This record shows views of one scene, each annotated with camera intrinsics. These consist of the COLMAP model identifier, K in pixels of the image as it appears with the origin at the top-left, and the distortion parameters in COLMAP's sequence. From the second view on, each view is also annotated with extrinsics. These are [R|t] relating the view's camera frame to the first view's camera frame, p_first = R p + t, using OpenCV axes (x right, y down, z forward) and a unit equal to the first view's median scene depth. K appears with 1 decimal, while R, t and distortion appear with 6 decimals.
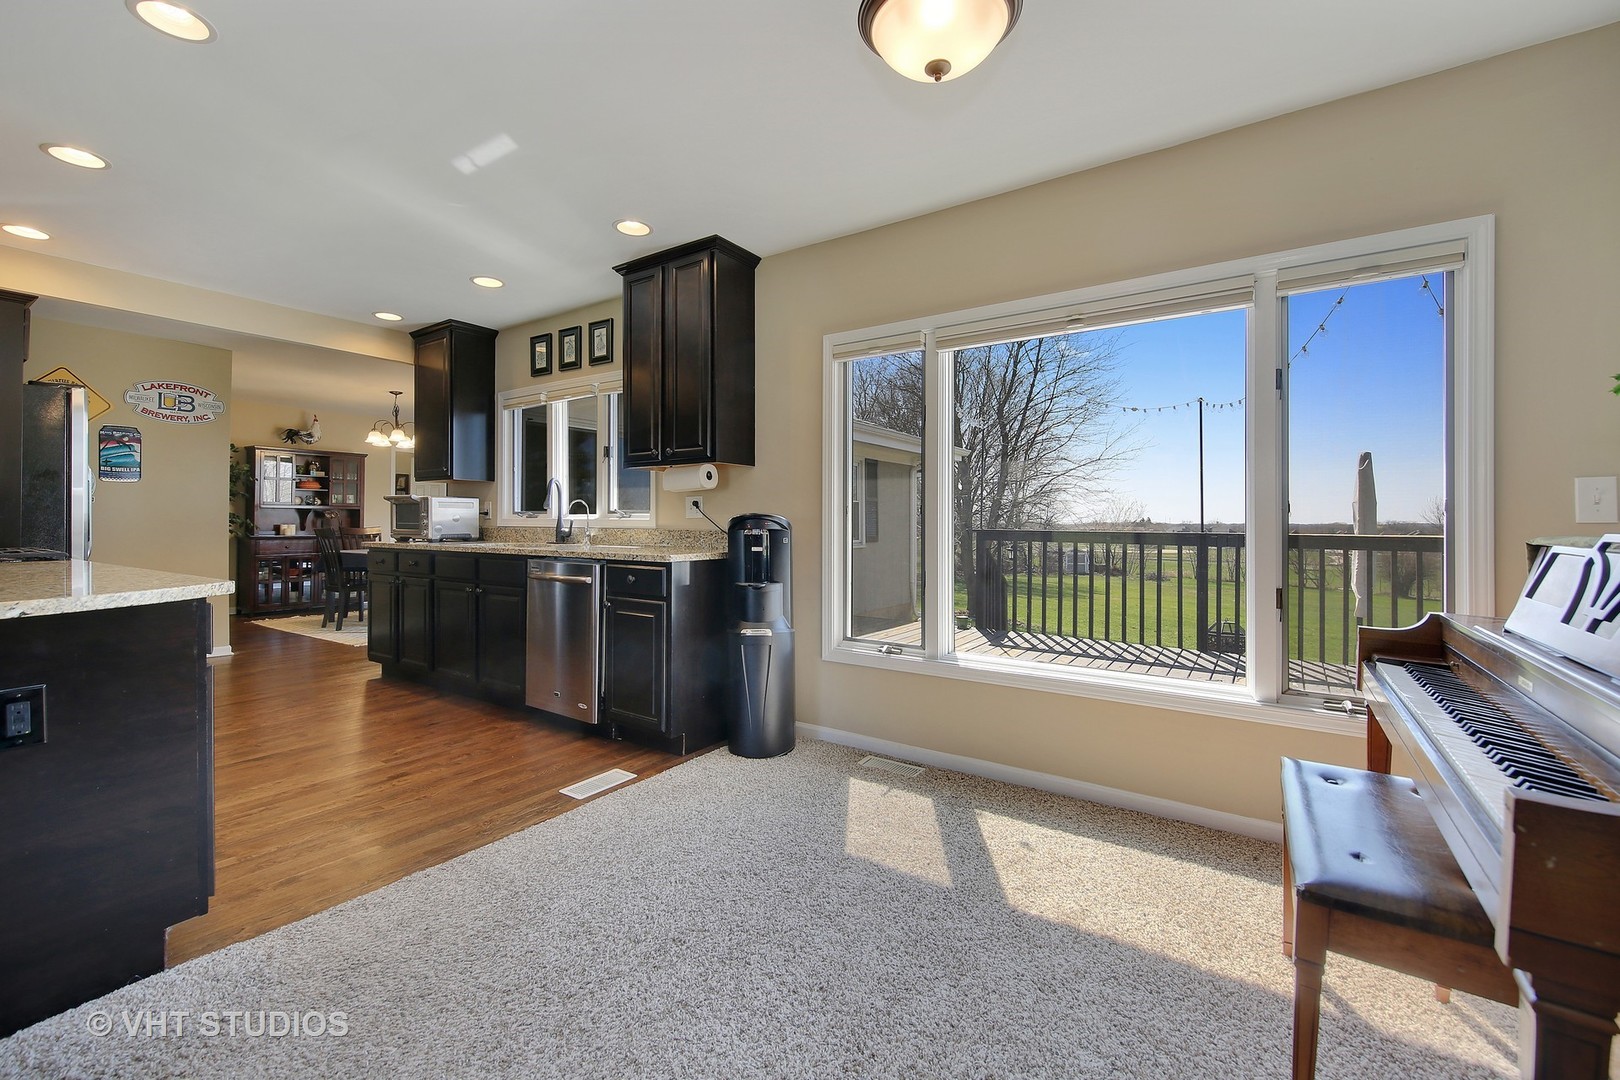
lens RADIAL K [[669.8, 0, 813.1], [0, 669.8, 519.8], [0, 0, 1]] dist [0.000841, 0.000113]
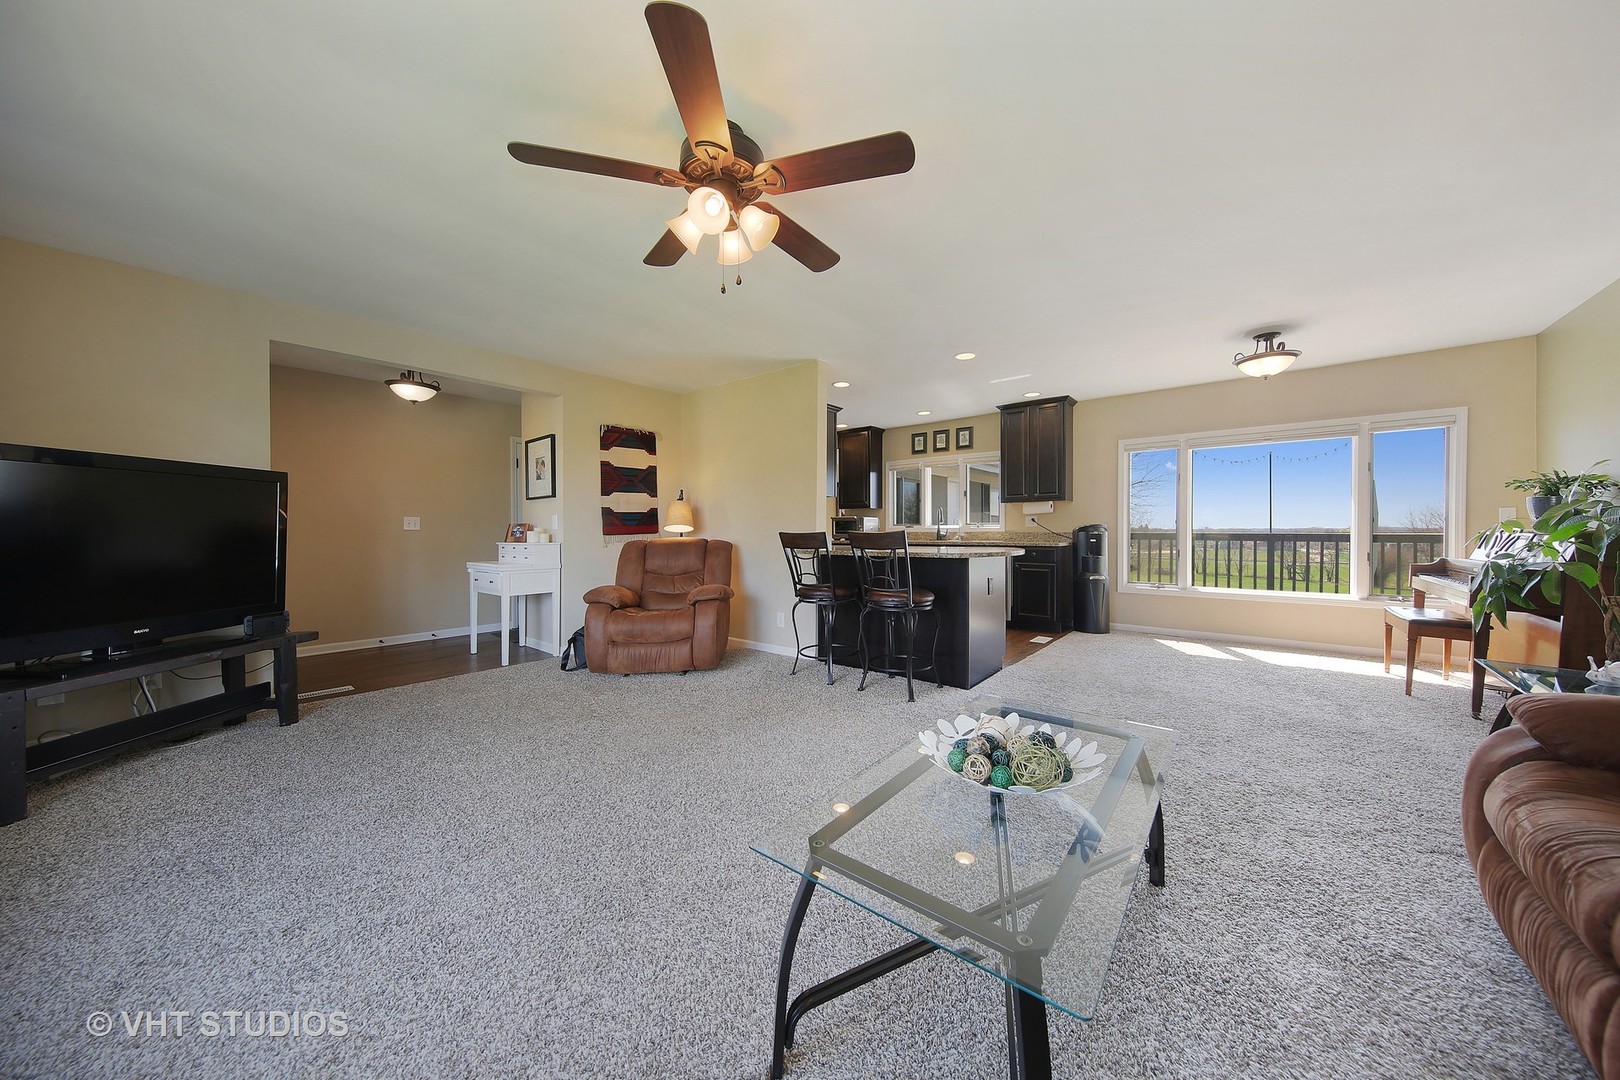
lens RADIAL K [[531.7, 0, 810.0], [0, 531.7, 540.0], [0, 0, 1]] dist [-0.000095, -0.000054]
pose [[0.996327, -0.005869, -0.085426, -0.590571], [0.007456, 0.999805, 0.018271, 0.002388], [0.085302, -0.018841, 0.996177, -0.559040]]
